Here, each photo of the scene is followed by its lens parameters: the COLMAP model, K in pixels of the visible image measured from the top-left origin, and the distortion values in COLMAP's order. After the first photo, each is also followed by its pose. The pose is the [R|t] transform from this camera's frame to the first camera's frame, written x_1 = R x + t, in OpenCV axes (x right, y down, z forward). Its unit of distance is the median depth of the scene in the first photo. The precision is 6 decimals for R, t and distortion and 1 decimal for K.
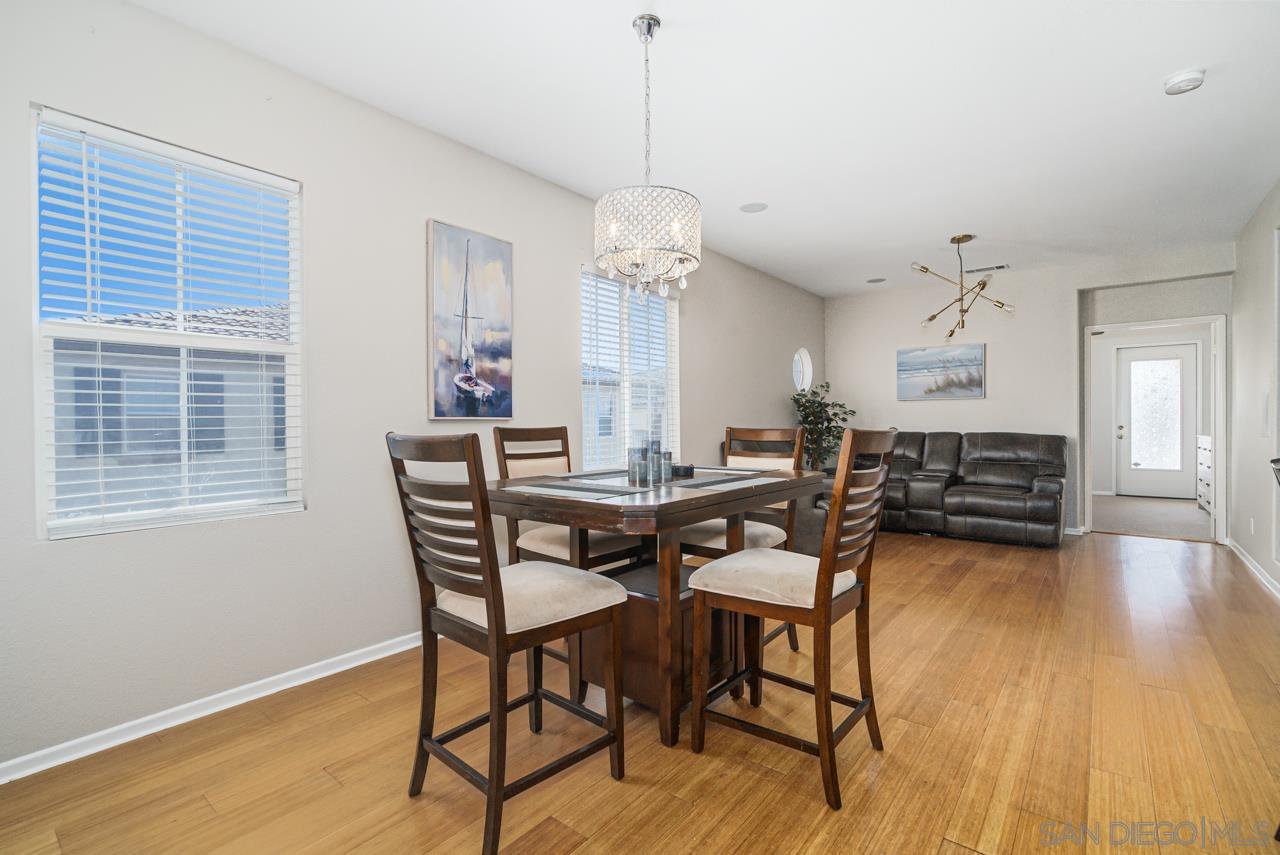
lens RADIAL K [[574.5, 0, 640.0], [0, 574.5, 427.5], [0, 0, 1]] dist [0.000071, 0.000047]
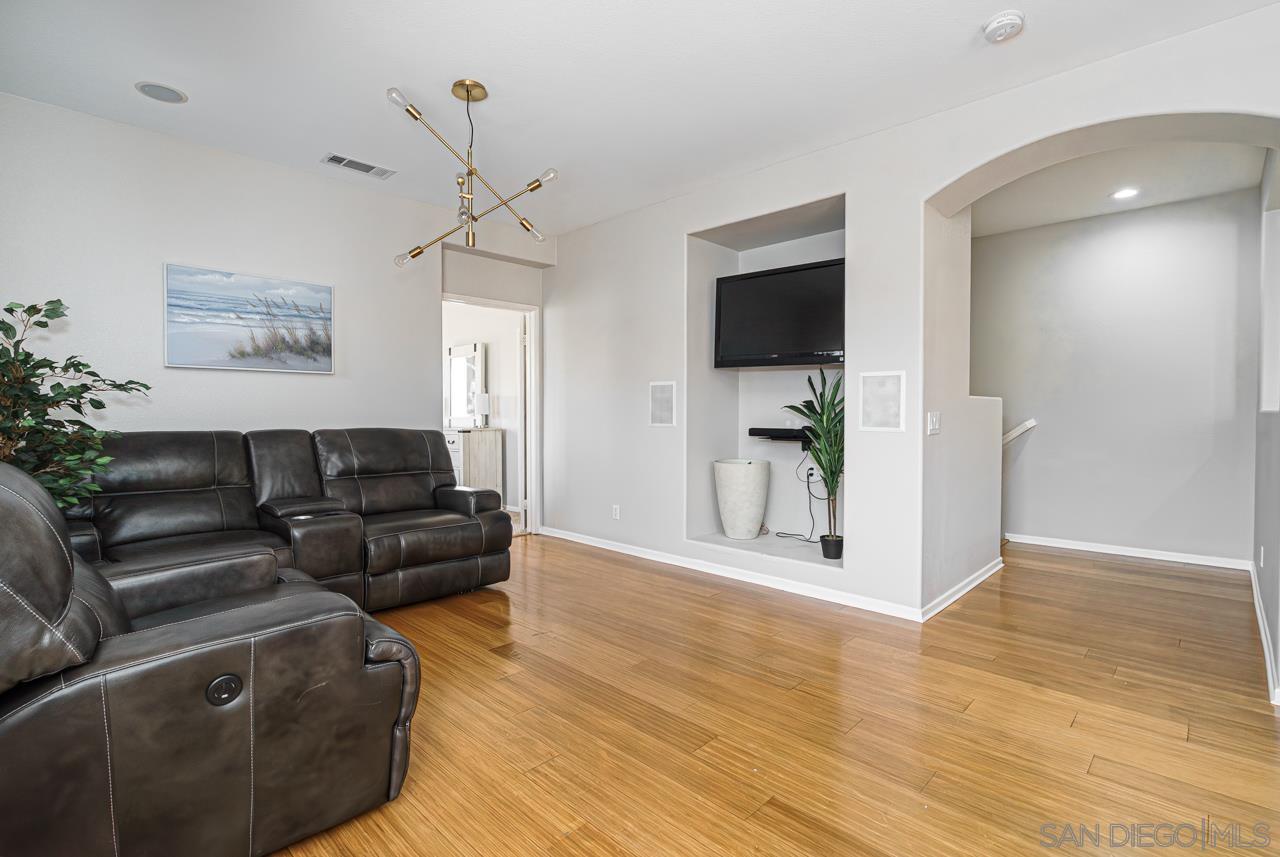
lens RADIAL K [[601.6, 0, 645.1], [0, 601.6, 411.4], [0, 0, 1]] dist [0.002393, 0.000374]
pose [[0.096846, 0.003962, 0.995292, -0.016023], [0.015204, 0.999870, -0.005460, -0.001696], [-0.995183, 0.015661, 0.096773, 0.591696]]
